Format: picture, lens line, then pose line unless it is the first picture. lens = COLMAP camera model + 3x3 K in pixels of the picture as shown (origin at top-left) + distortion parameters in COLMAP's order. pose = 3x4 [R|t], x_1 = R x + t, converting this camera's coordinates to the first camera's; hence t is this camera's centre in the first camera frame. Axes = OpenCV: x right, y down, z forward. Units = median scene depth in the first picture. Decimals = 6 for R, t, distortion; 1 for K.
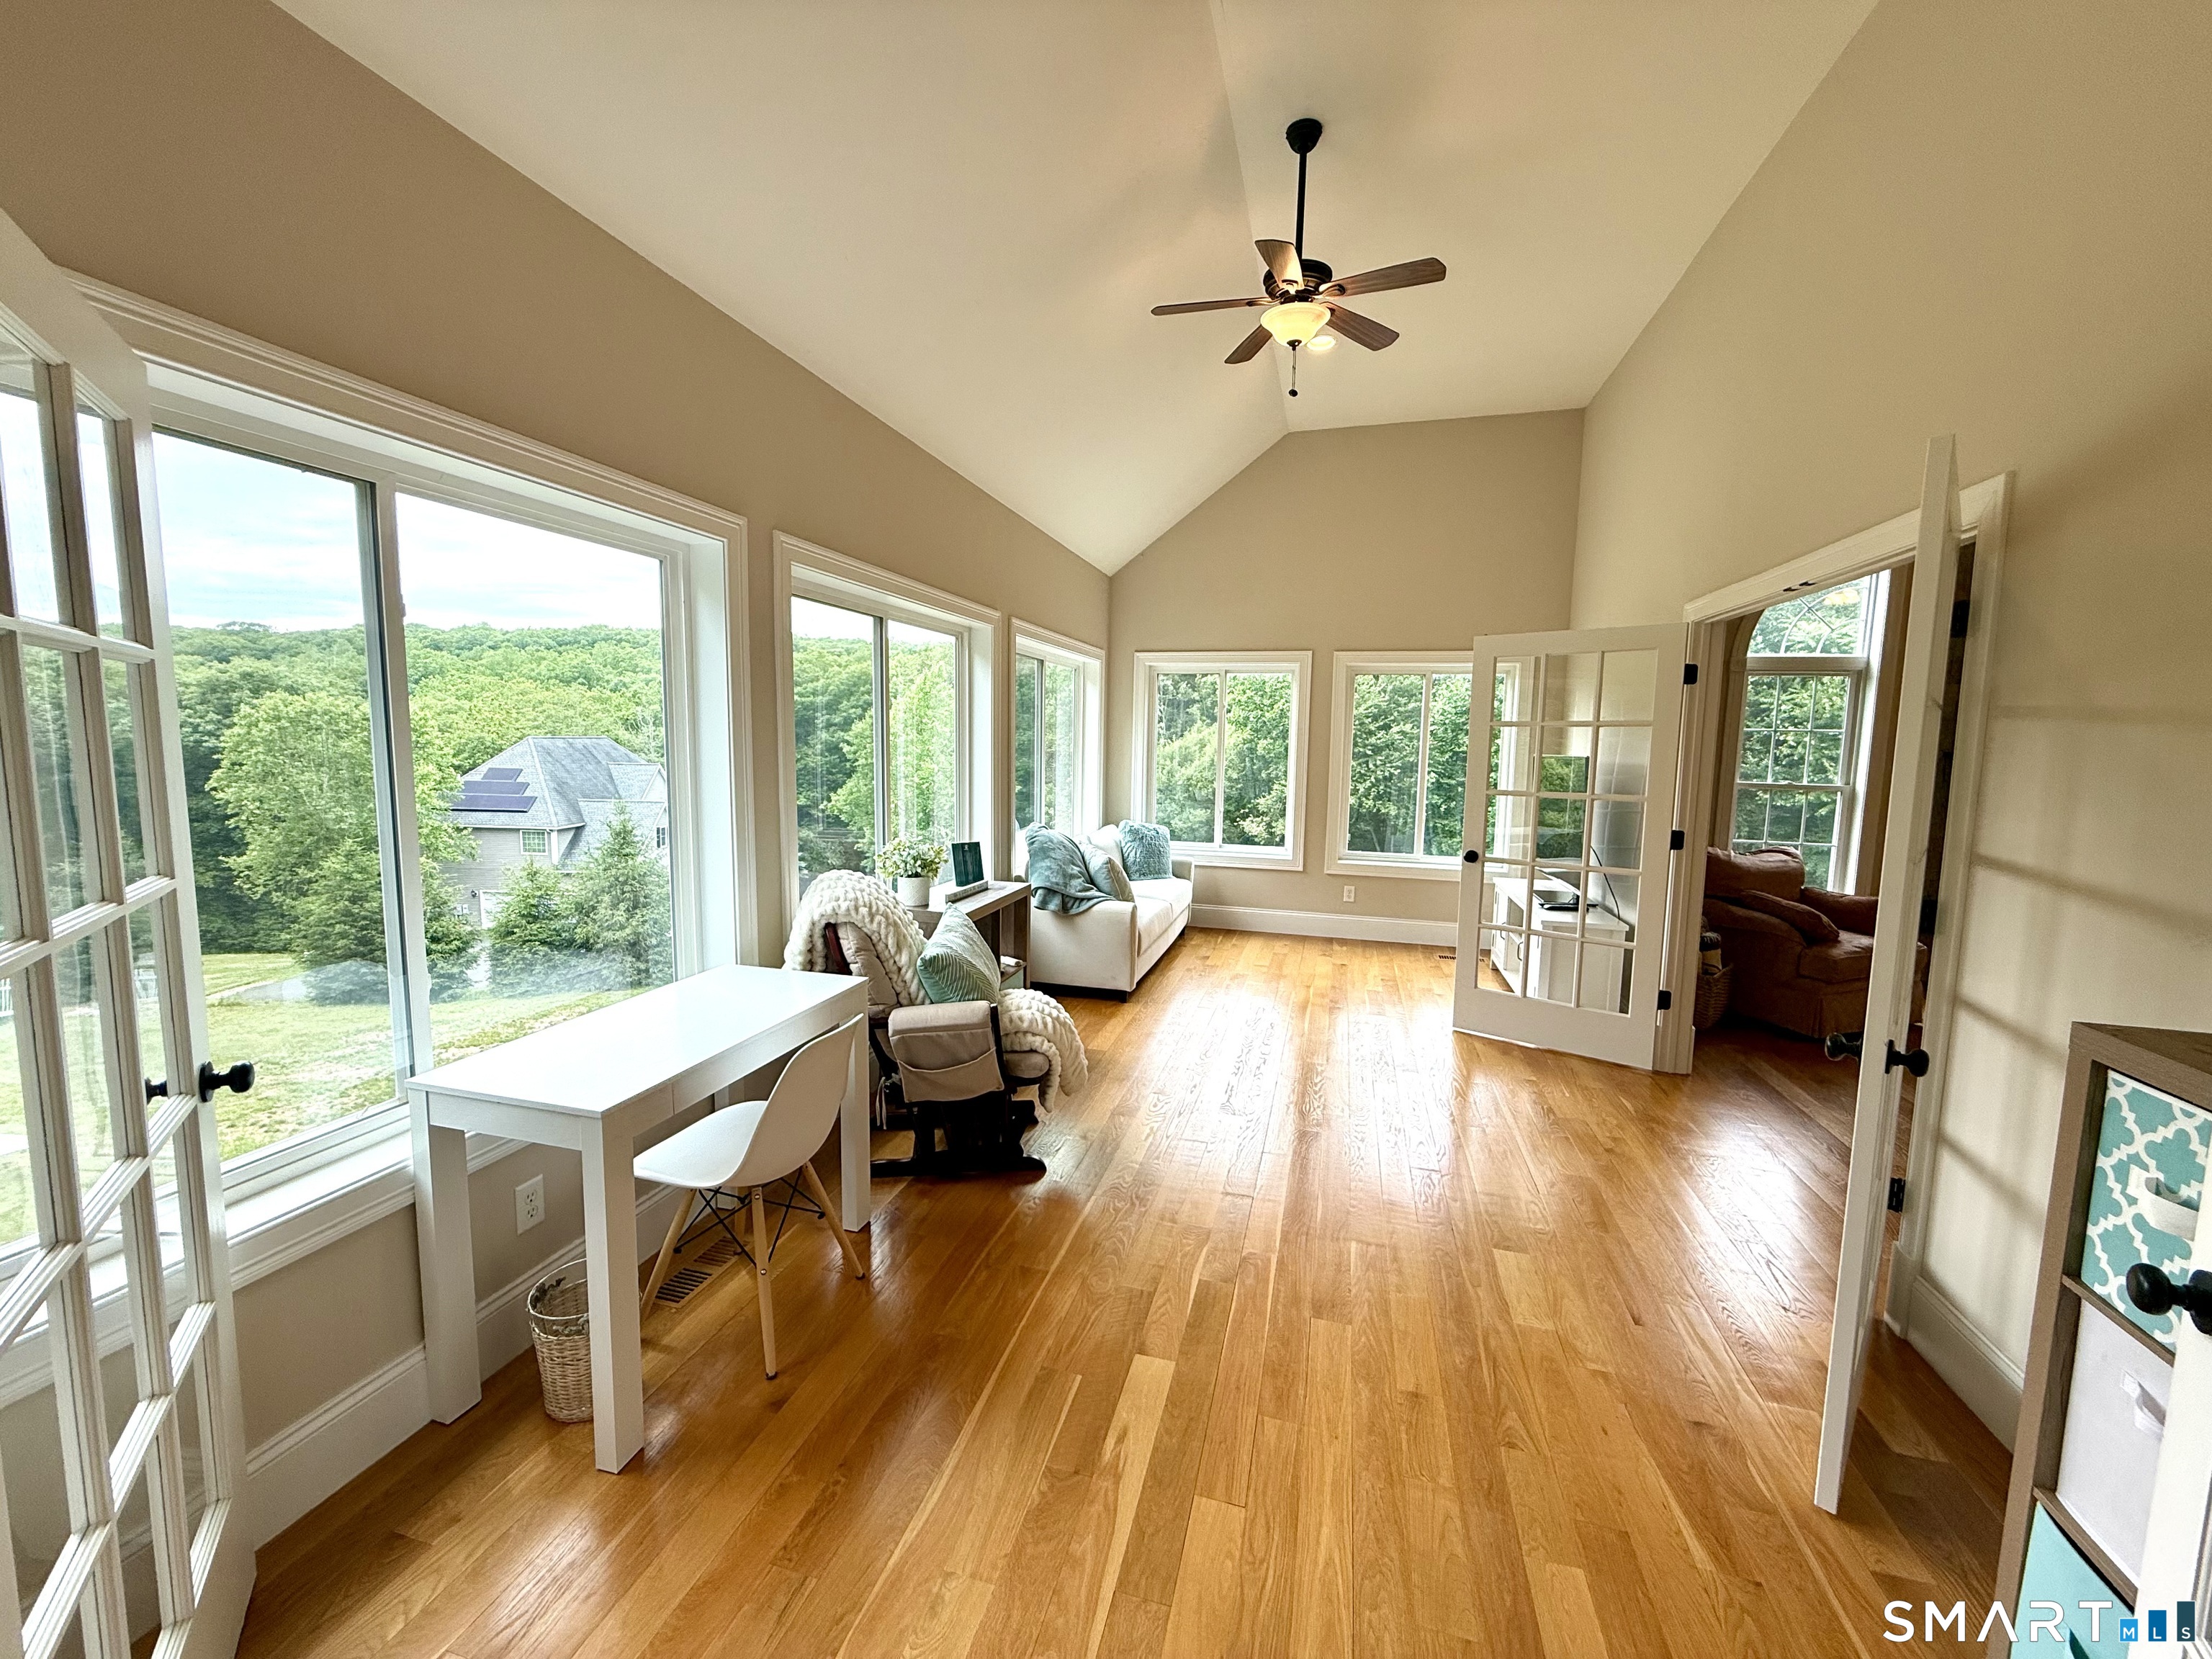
lens RADIAL K [[880.3, 0, 1100.6], [0, 880.3, 829.3], [0, 0, 1]] dist [-0.001635, -0.000362]
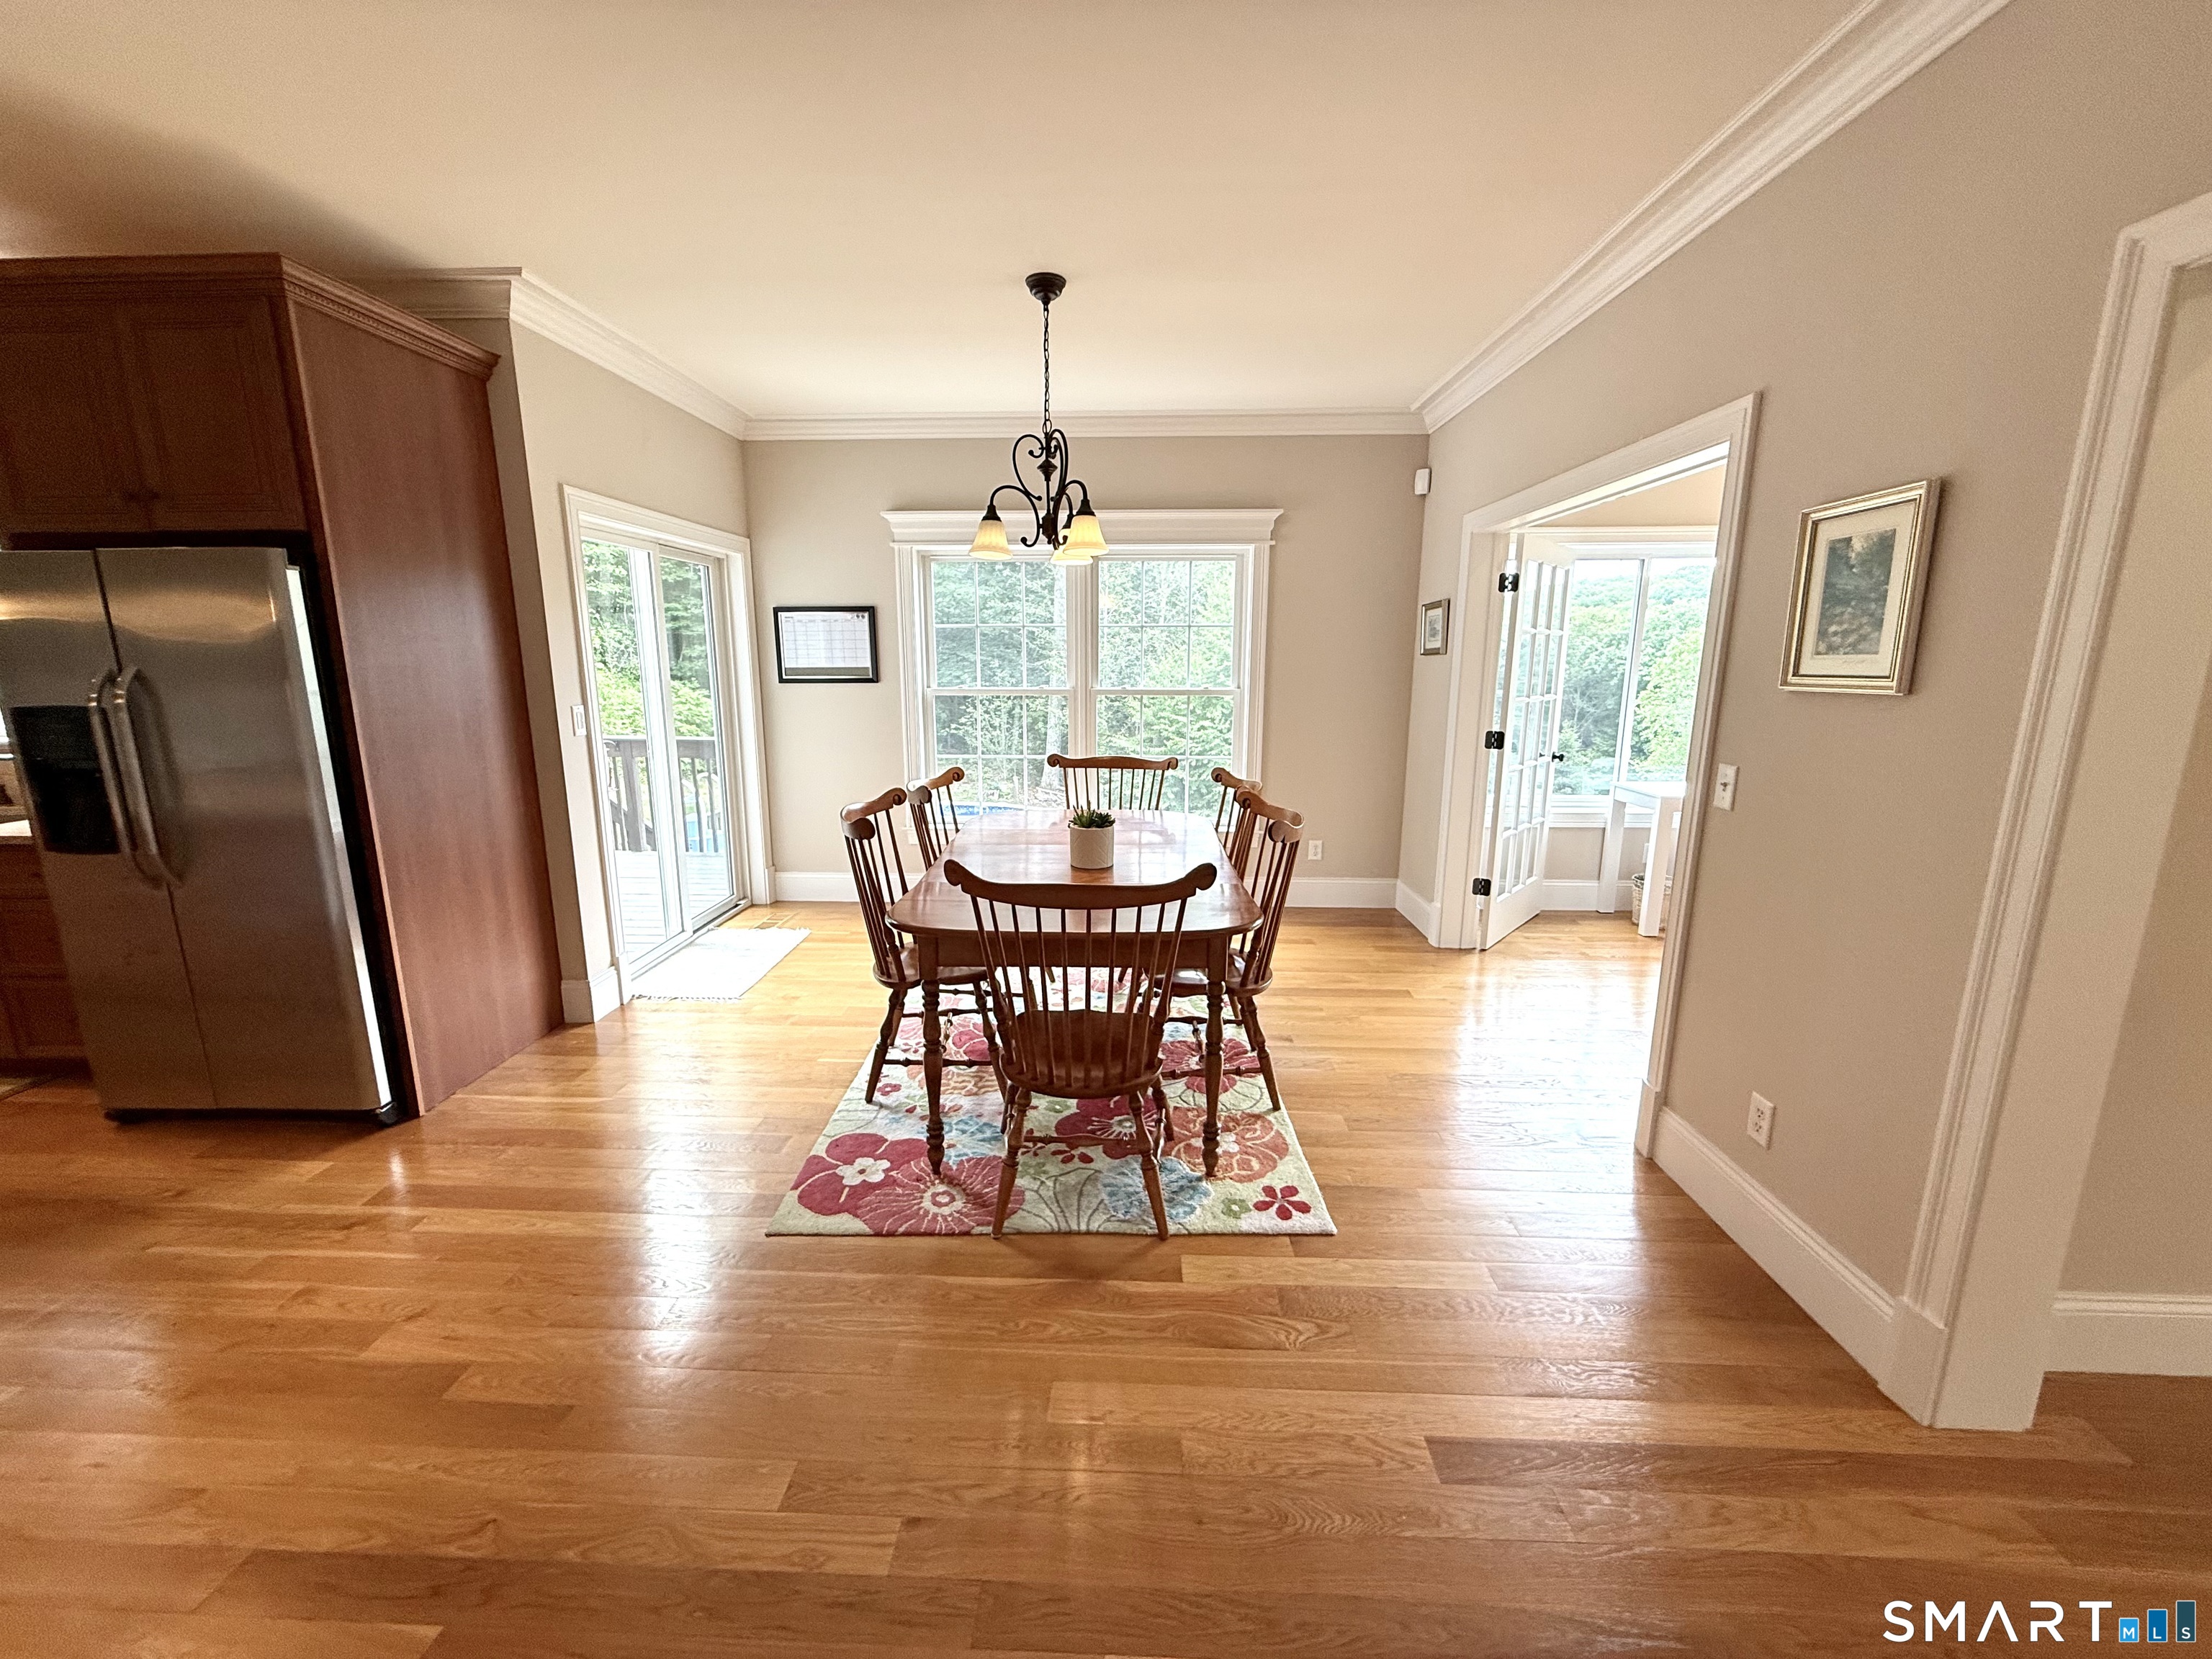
lens RADIAL K [[880.3, 0, 1100.6], [0, 880.3, 829.3], [0, 0, 1]] dist [-0.001635, -0.000362]
pose [[0.222546, 0.176555, -0.958802, 0.113228], [-0.100497, 0.982381, 0.157571, 0.011269], [0.969729, 0.061290, 0.236368, -0.088298]]
